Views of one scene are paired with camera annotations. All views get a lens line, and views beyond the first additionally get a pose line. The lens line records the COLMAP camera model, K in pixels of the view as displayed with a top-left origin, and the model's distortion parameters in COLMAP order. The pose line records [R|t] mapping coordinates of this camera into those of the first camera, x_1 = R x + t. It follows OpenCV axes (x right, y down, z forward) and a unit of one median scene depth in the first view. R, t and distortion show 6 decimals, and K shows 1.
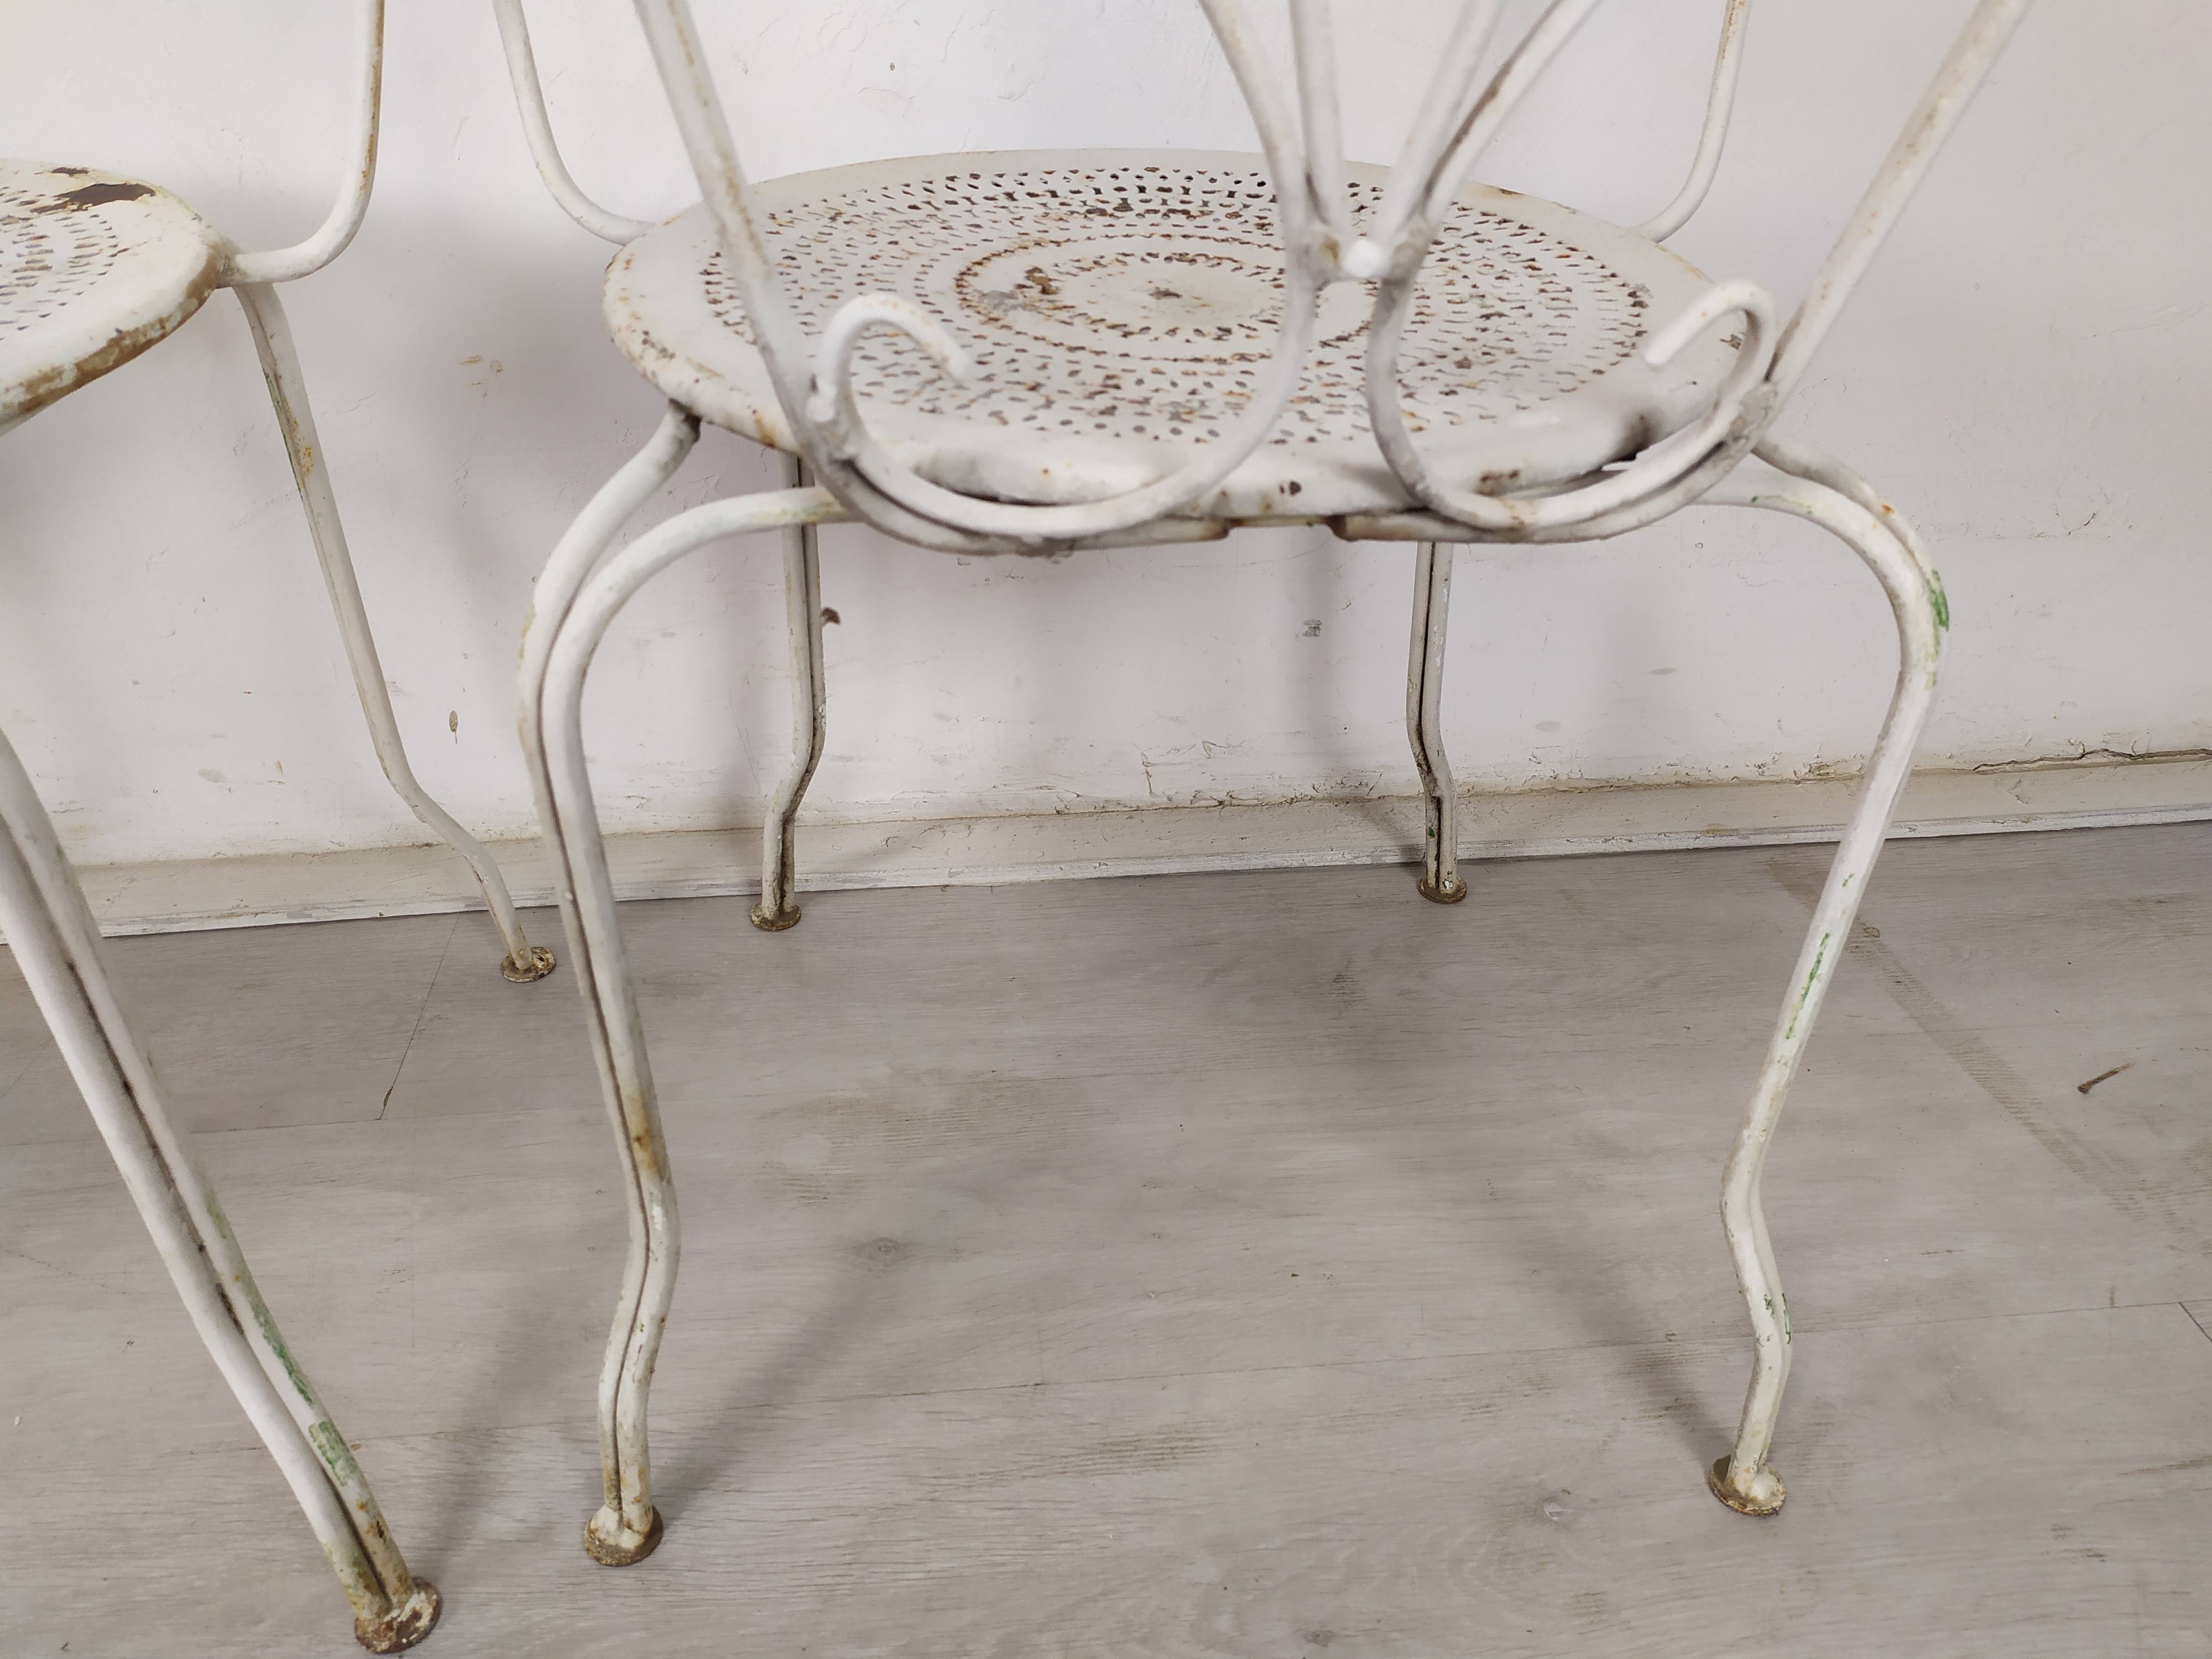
lens RADIAL K [[1682.3, 0, 1118.6], [0, 1682.3, 778.4], [0, 0, 1]] dist [0.048144, -0.054697]
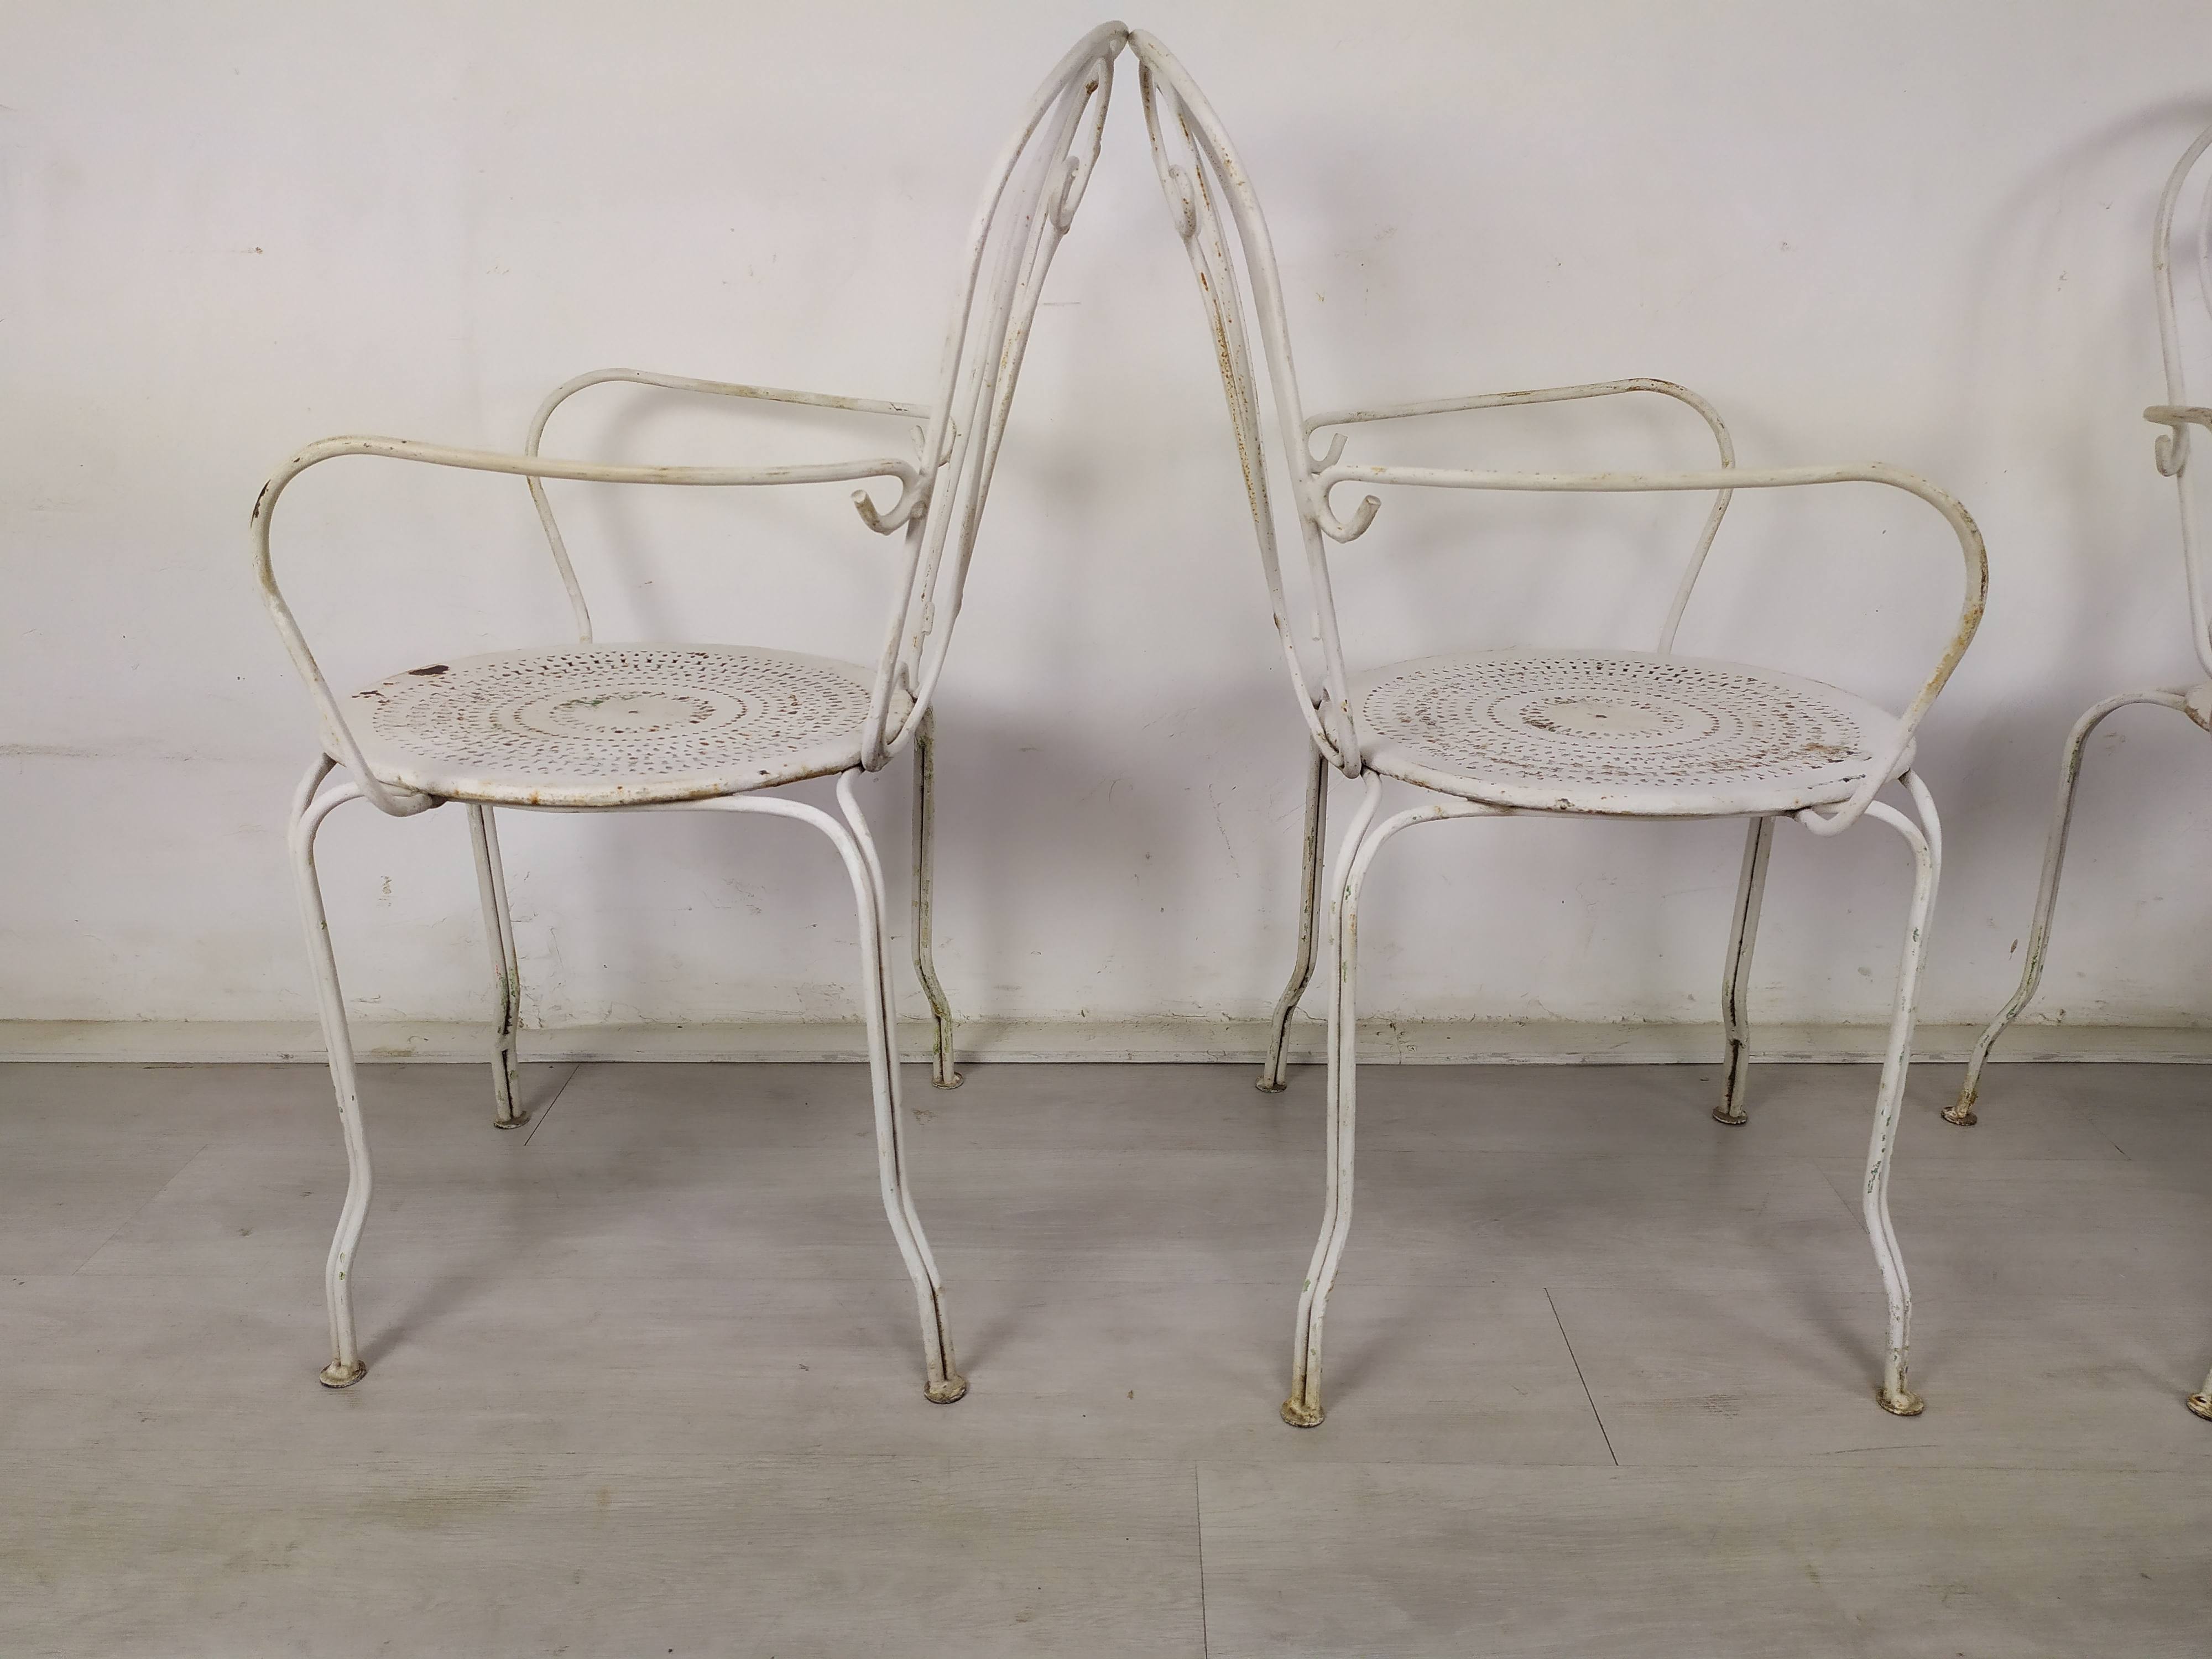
lens RADIAL K [[1682.3, 0, 1089.7], [0, 1682.3, 811.6], [0, 0, 1]] dist [0.048144, -0.054697]
pose [[0.993808, 0.039921, -0.103688, -1.142977], [-0.060324, 0.977566, -0.201805, 0.230232], [0.093305, 0.206810, 0.973922, -0.733147]]
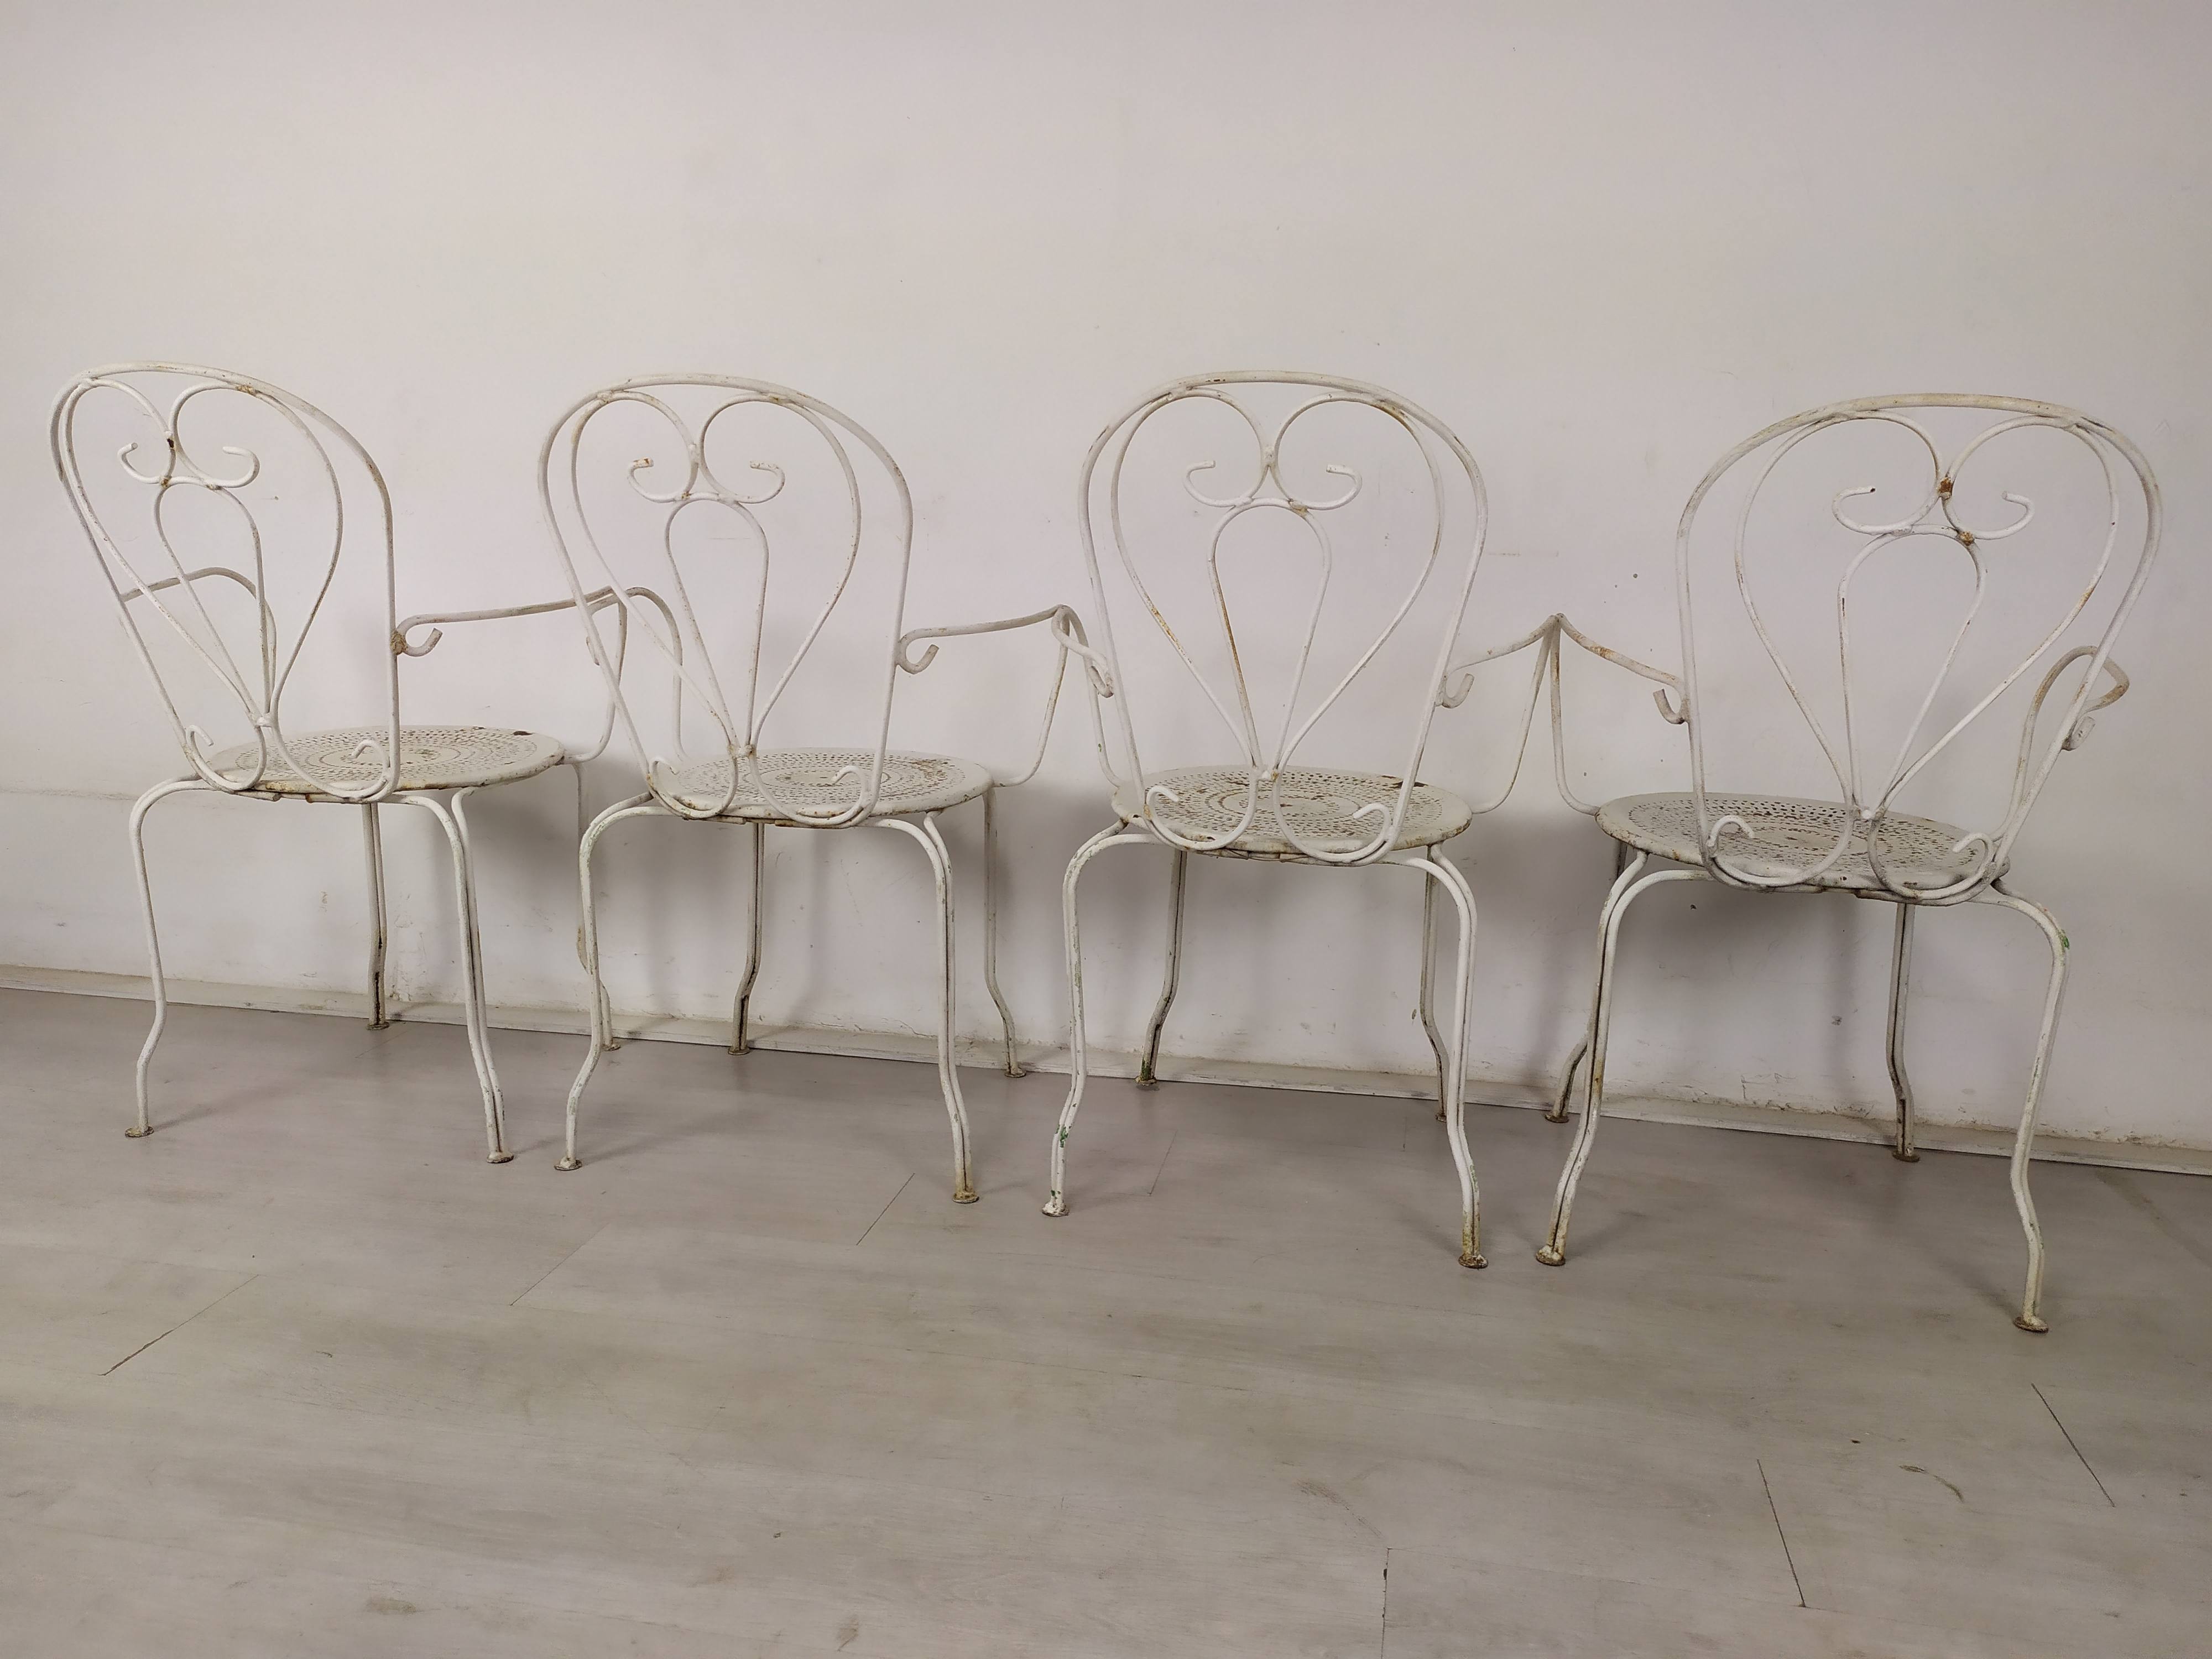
lens RADIAL K [[1682.3, 0, 1101.9], [0, 1682.3, 836.6], [0, 0, 1]] dist [0.048144, -0.054697]
pose [[0.954960, 0.076557, -0.286690, -0.171191], [-0.168684, 0.934911, -0.312229, 0.517834], [0.244126, 0.346526, 0.905716, -1.205516]]
